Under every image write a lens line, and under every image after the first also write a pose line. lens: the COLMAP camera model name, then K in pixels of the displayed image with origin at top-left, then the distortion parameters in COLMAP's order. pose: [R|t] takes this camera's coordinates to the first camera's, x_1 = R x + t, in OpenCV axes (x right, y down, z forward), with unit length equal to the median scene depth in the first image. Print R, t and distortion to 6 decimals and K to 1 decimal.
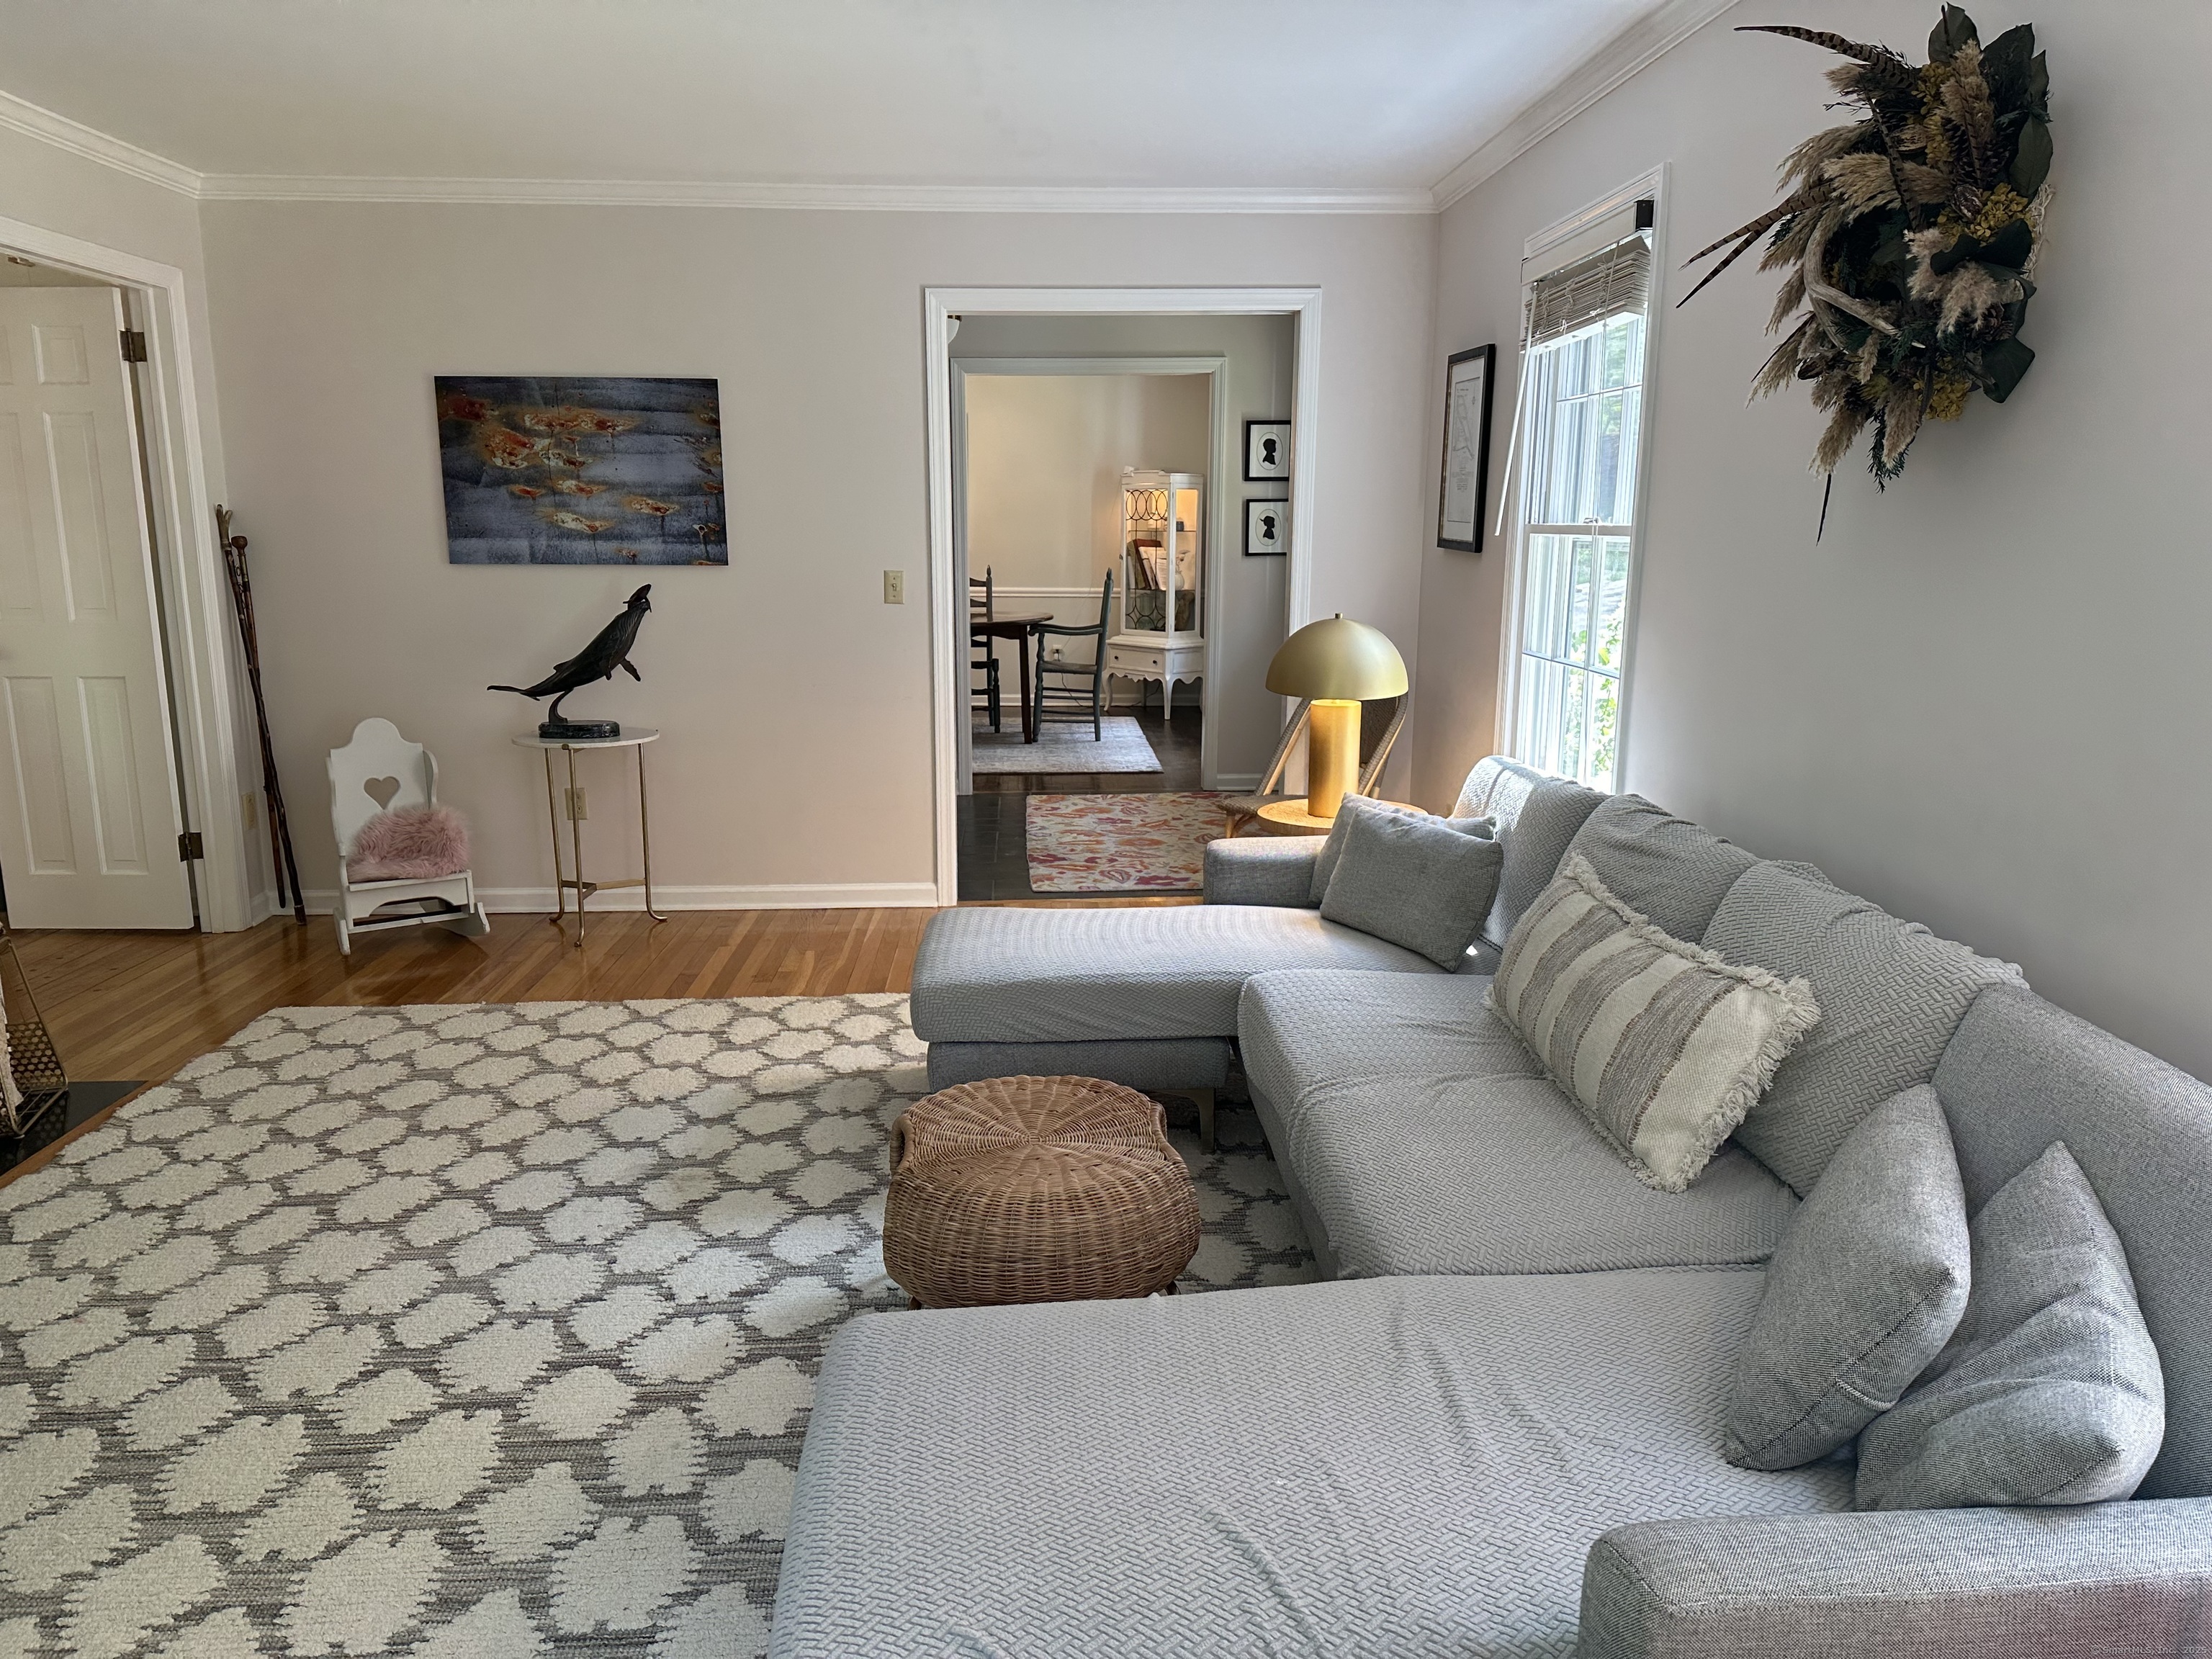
lens RADIAL K [[1523.6, 0, 1118.7], [0, 1523.6, 824.2], [0, 0, 1]] dist [0.034888, -0.061807]
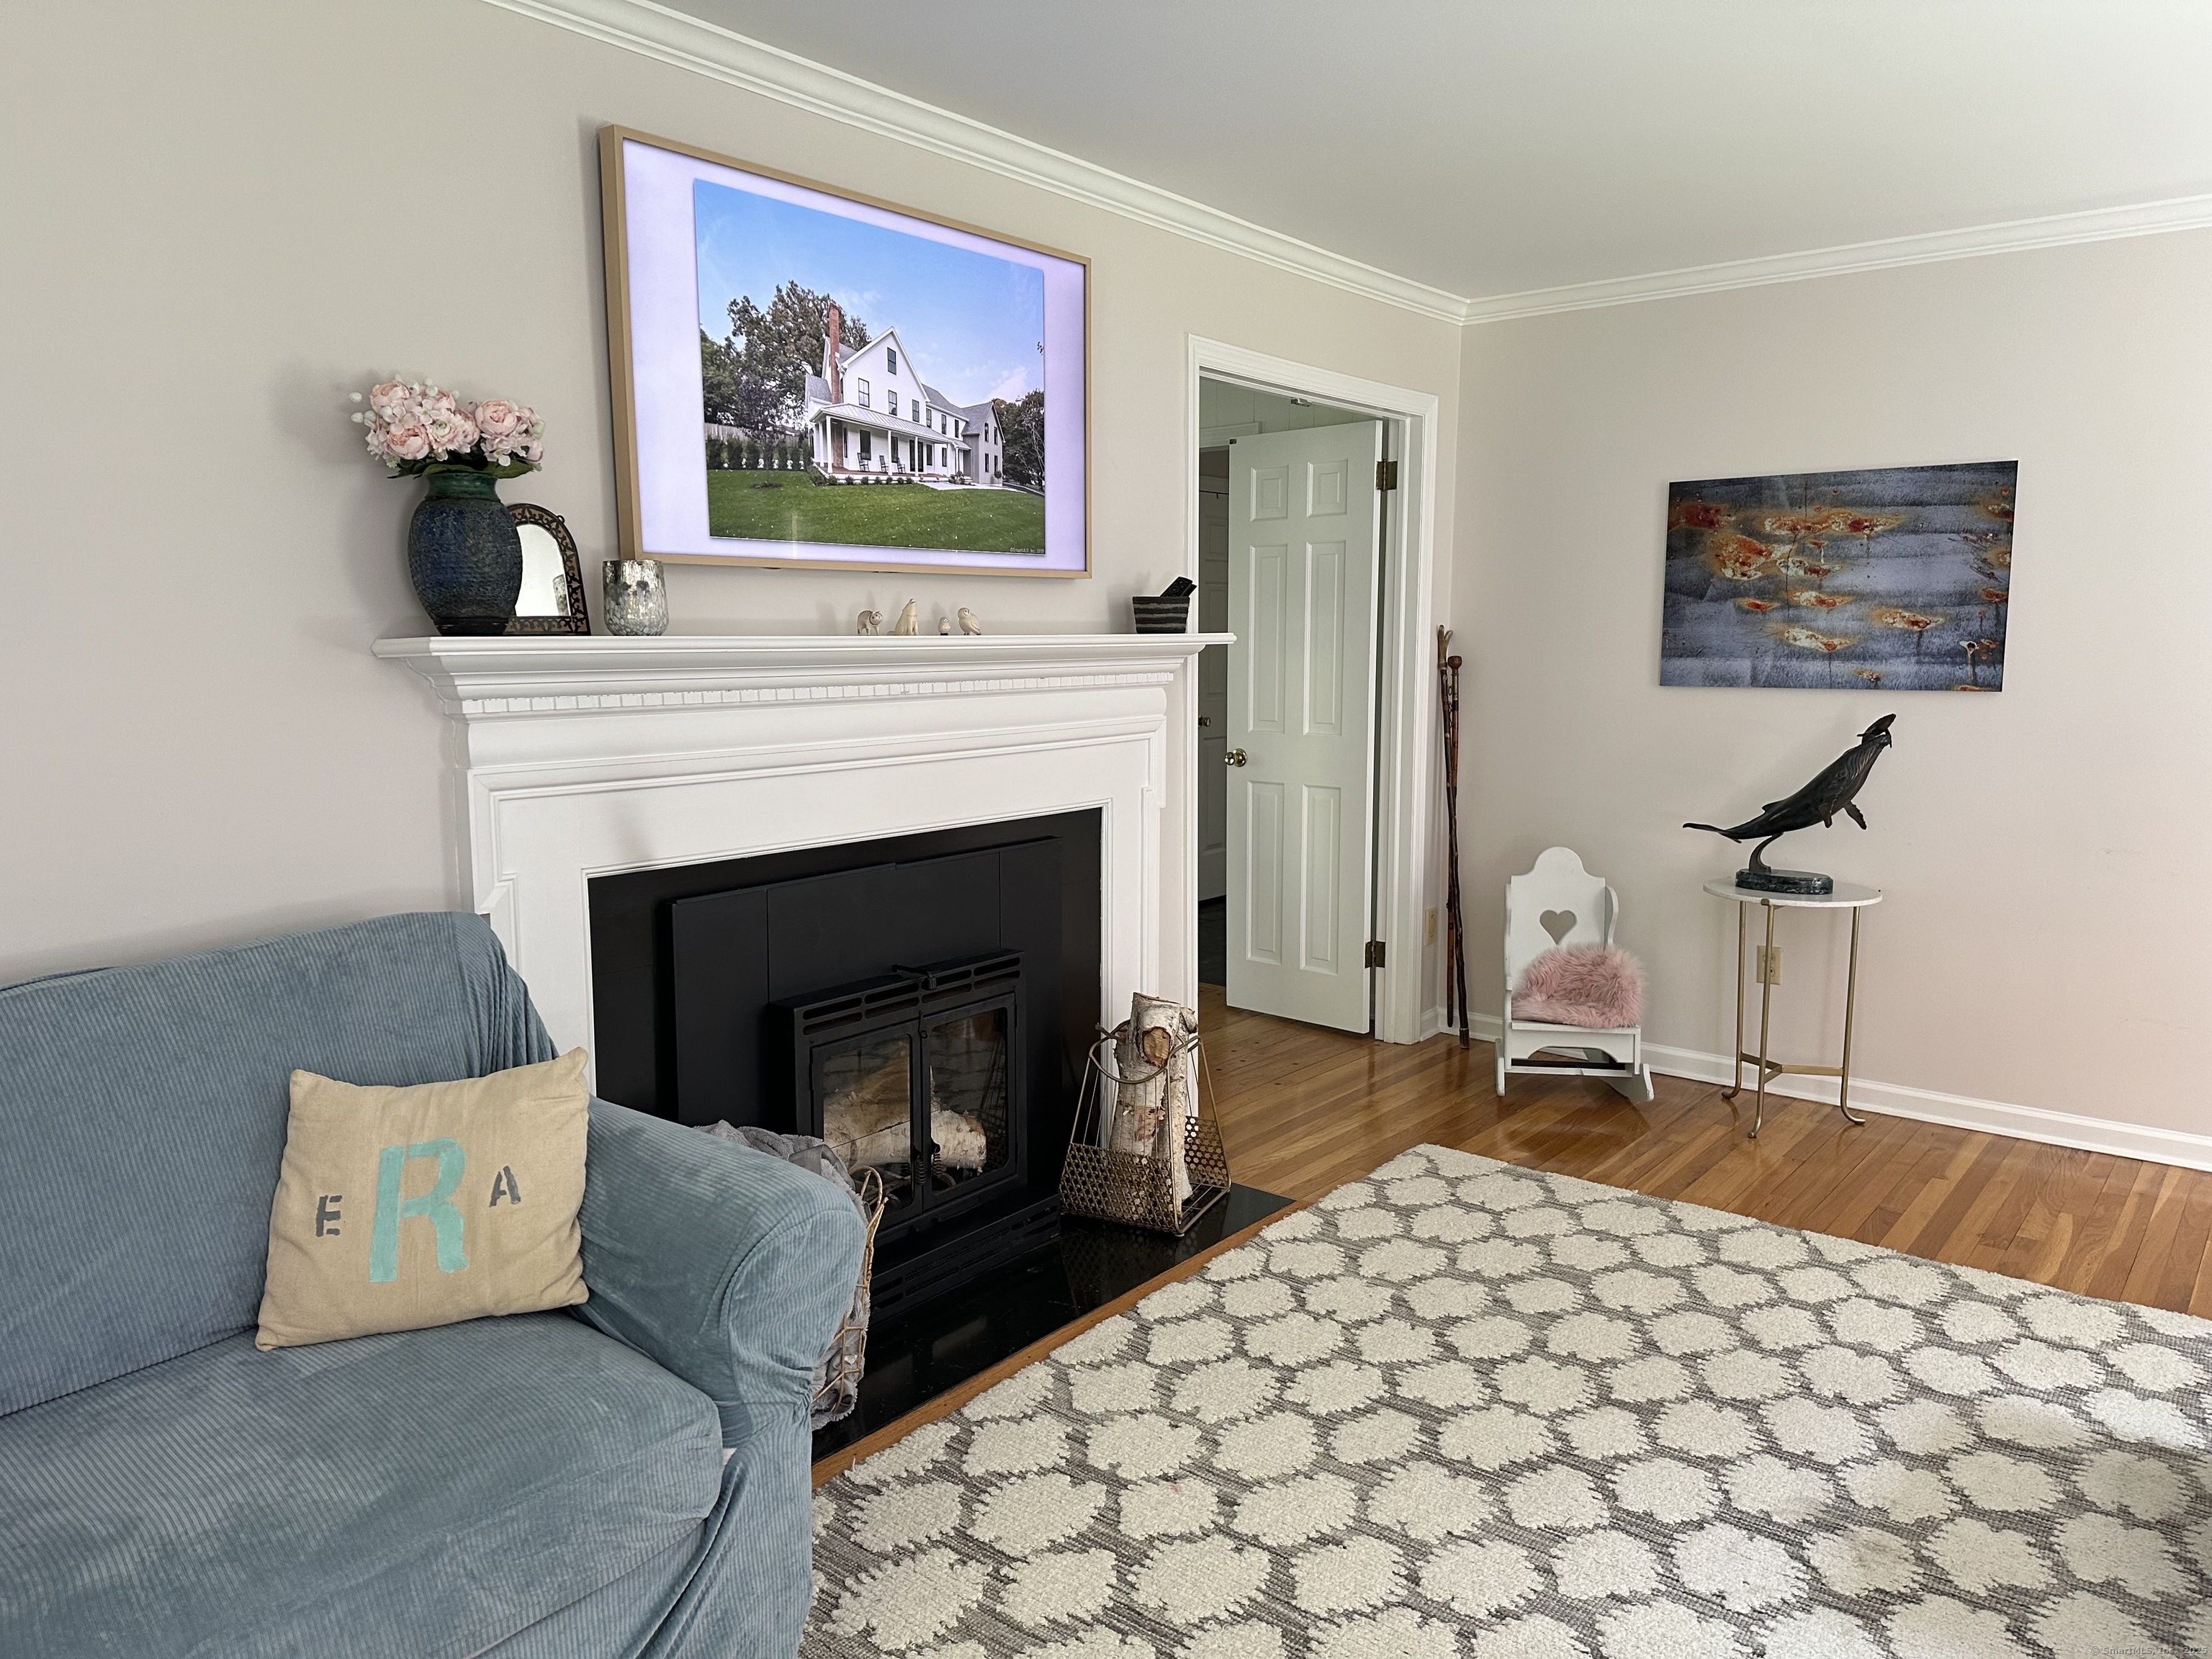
lens RADIAL K [[1523.6, 0, 1095.3], [0, 1523.6, 847.9], [0, 0, 1]] dist [0.034888, -0.061807]
pose [[0.726873, 0.090945, -0.680723, -0.059299], [-0.127425, 0.991842, -0.003554, -0.031796], [0.674847, 0.089325, 0.732532, 0.129507]]
